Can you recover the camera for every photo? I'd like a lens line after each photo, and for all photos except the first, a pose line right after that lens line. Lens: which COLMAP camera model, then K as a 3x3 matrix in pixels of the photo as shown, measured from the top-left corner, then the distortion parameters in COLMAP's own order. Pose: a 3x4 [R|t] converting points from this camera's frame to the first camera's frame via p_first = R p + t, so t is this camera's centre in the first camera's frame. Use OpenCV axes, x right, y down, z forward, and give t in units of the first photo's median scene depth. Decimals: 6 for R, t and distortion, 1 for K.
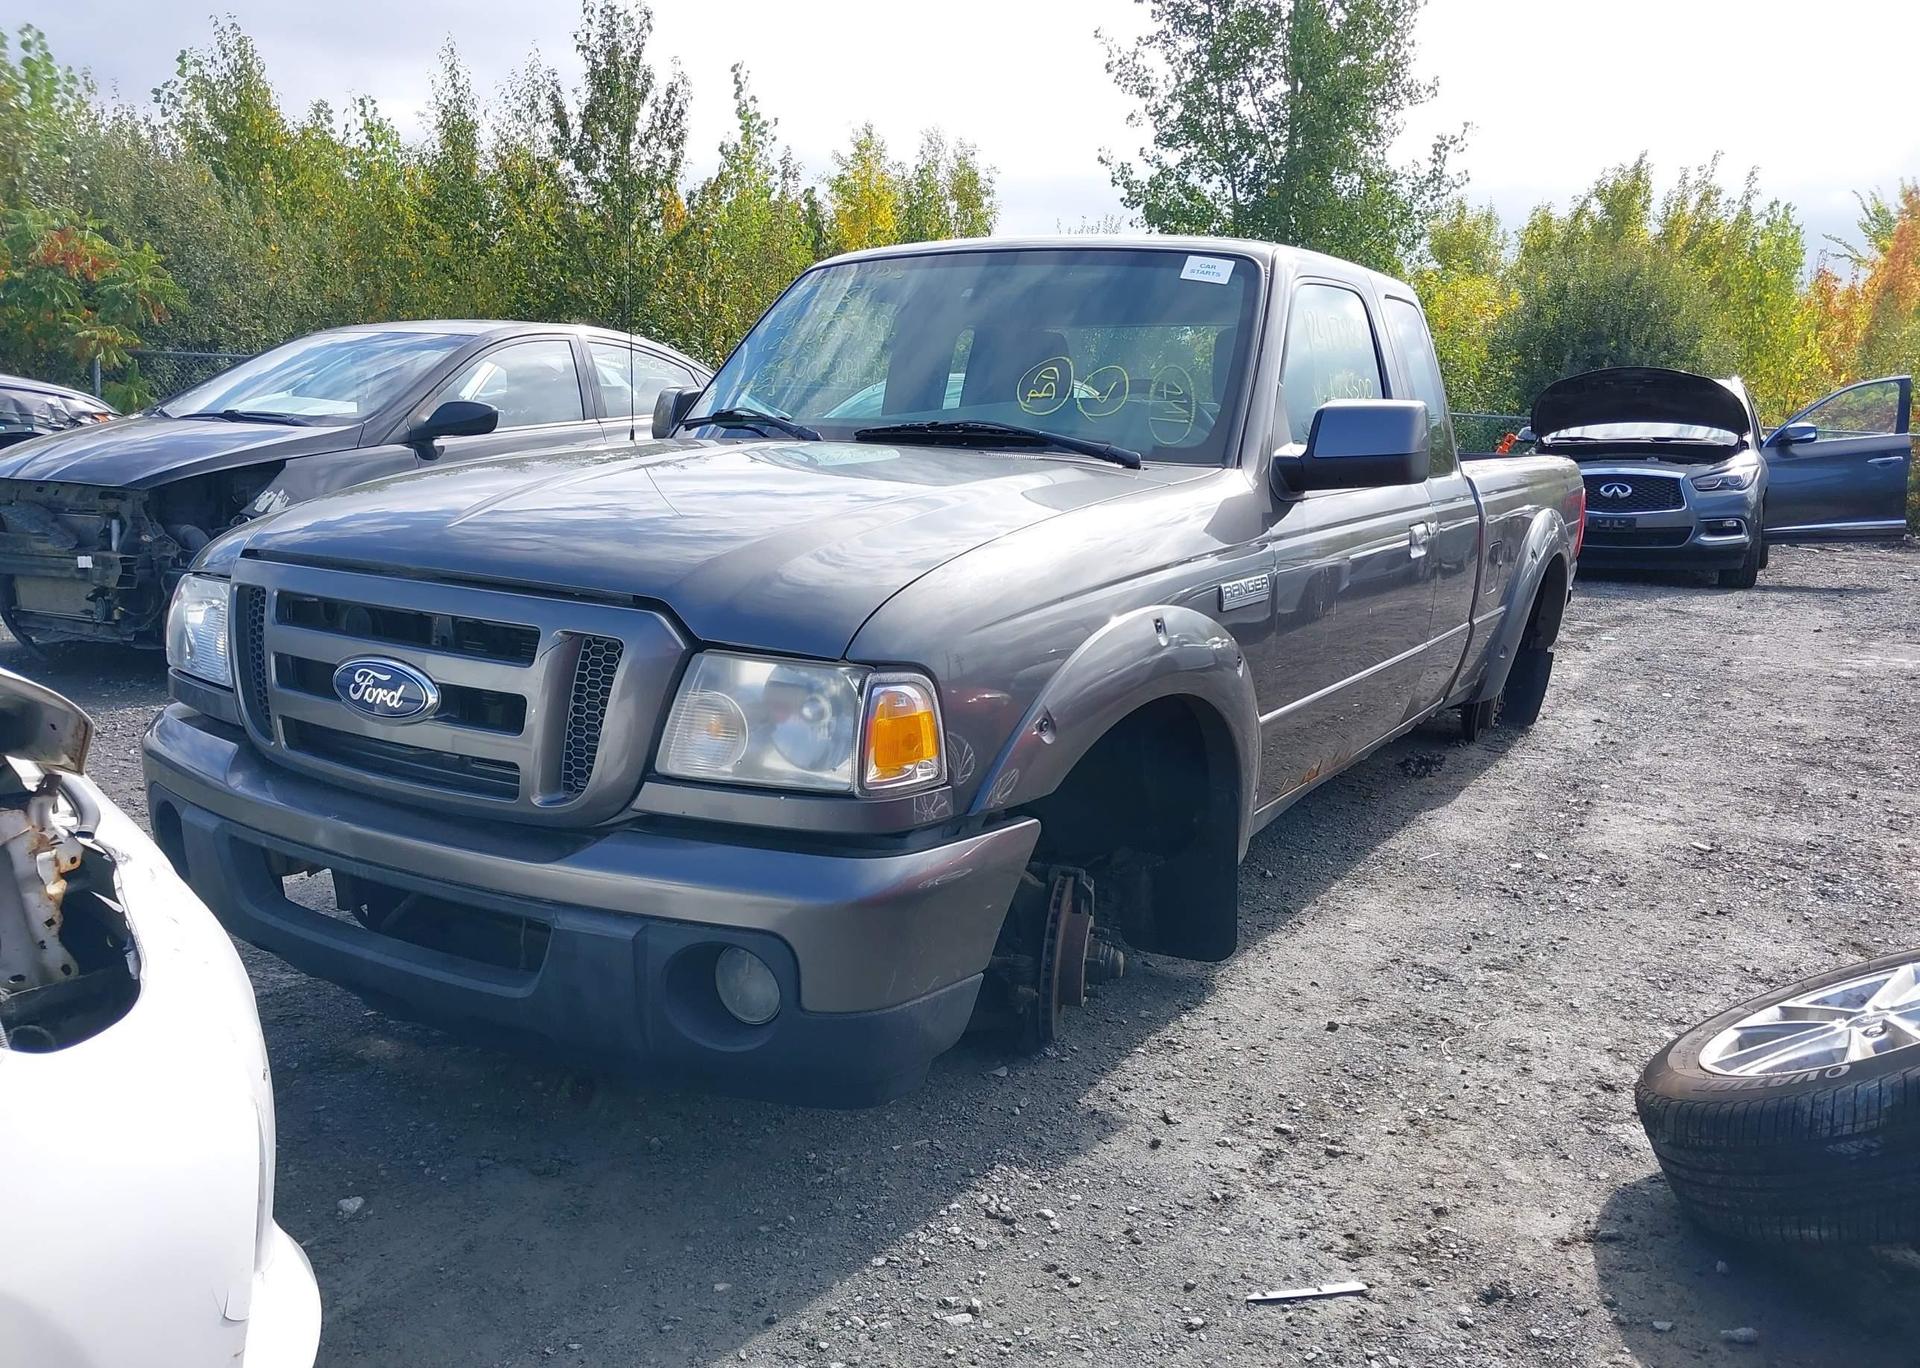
lens RADIAL K [[1487.6, 0, 966.0], [0, 1487.6, 715.5], [0, 0, 1]] dist [0.054605, -0.069358]
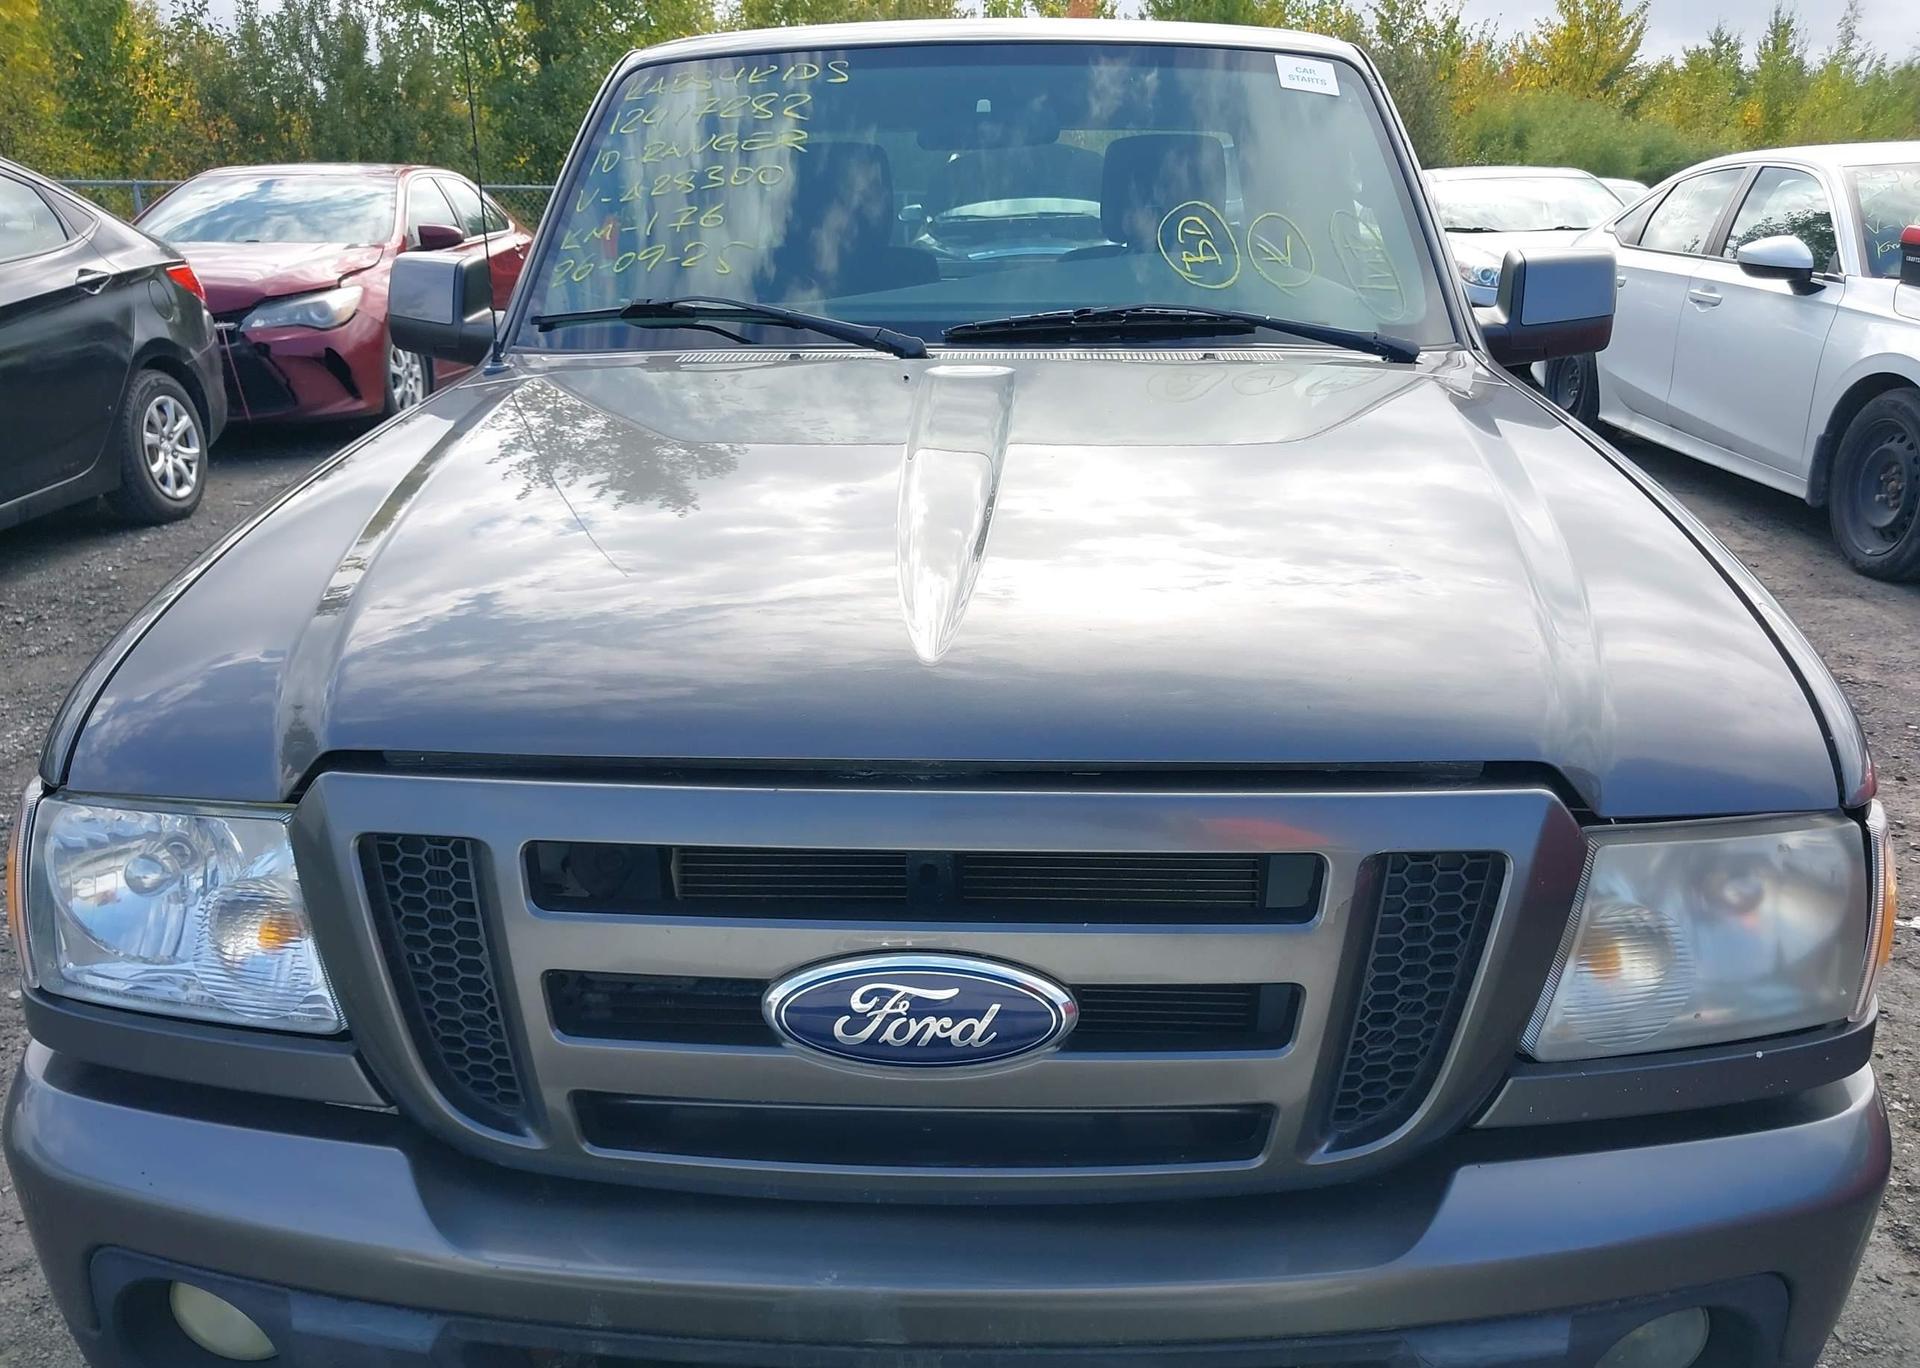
lens RADIAL K [[1487.6, 0, 966.0], [0, 1487.6, 715.5], [0, 0, 1]] dist [0.054605, -0.069358]
pose [[0.870180, -0.187062, 0.455845, -0.596845], [0.117570, 0.977238, 0.176588, -0.203712], [-0.478502, -0.100070, 0.872365, 0.587838]]
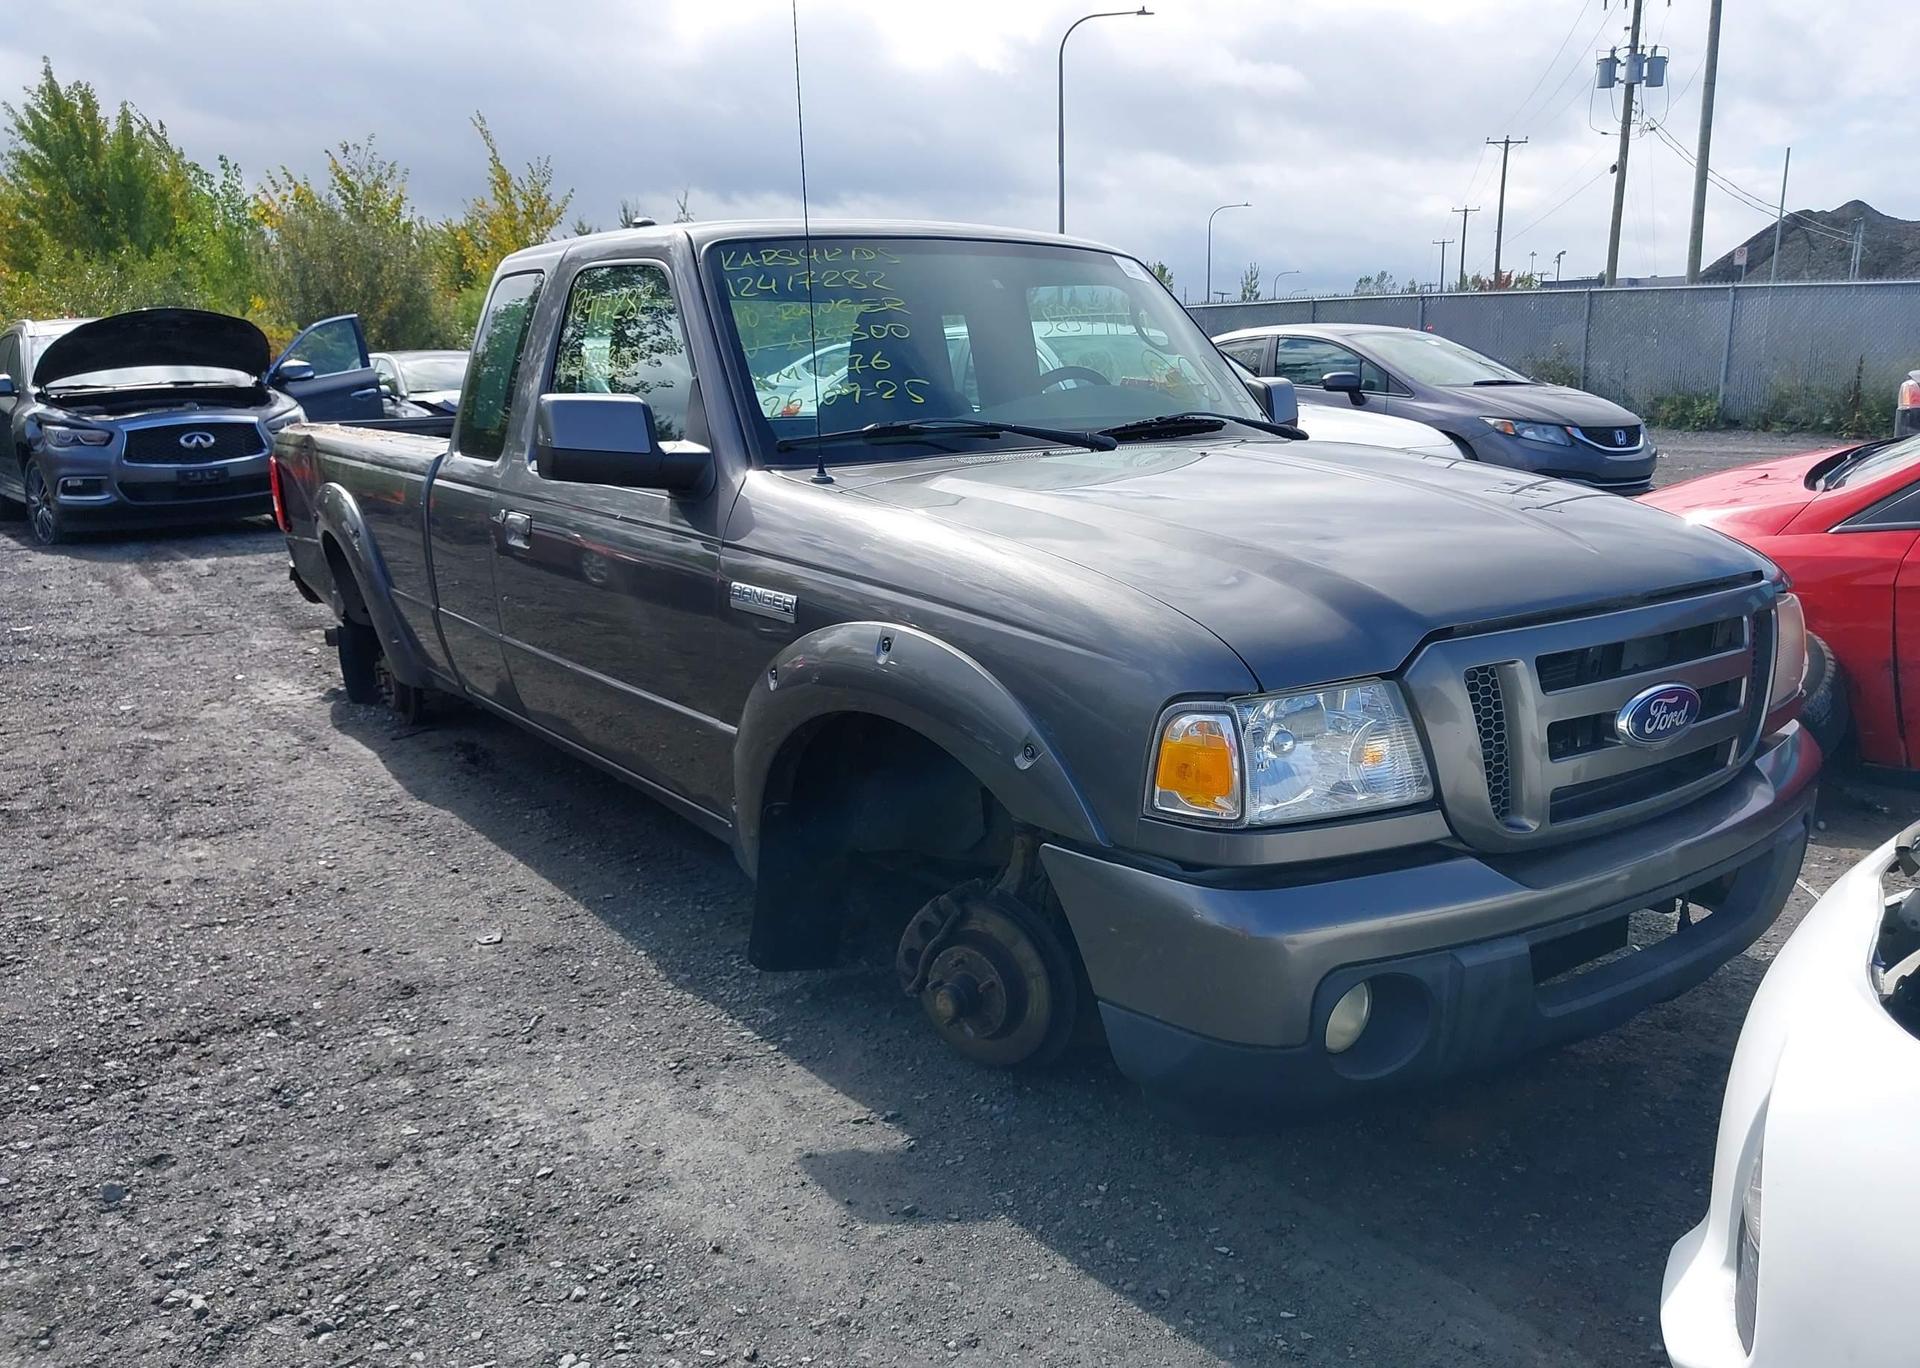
lens RADIAL K [[1487.6, 0, 966.0], [0, 1487.6, 715.5], [0, 0, 1]] dist [0.054605, -0.069358]
pose [[0.367764, -0.241652, 0.897972, -1.512424], [0.200481, 0.963541, 0.177190, -0.298065], [-0.908051, 0.114862, 0.402802, 1.044273]]
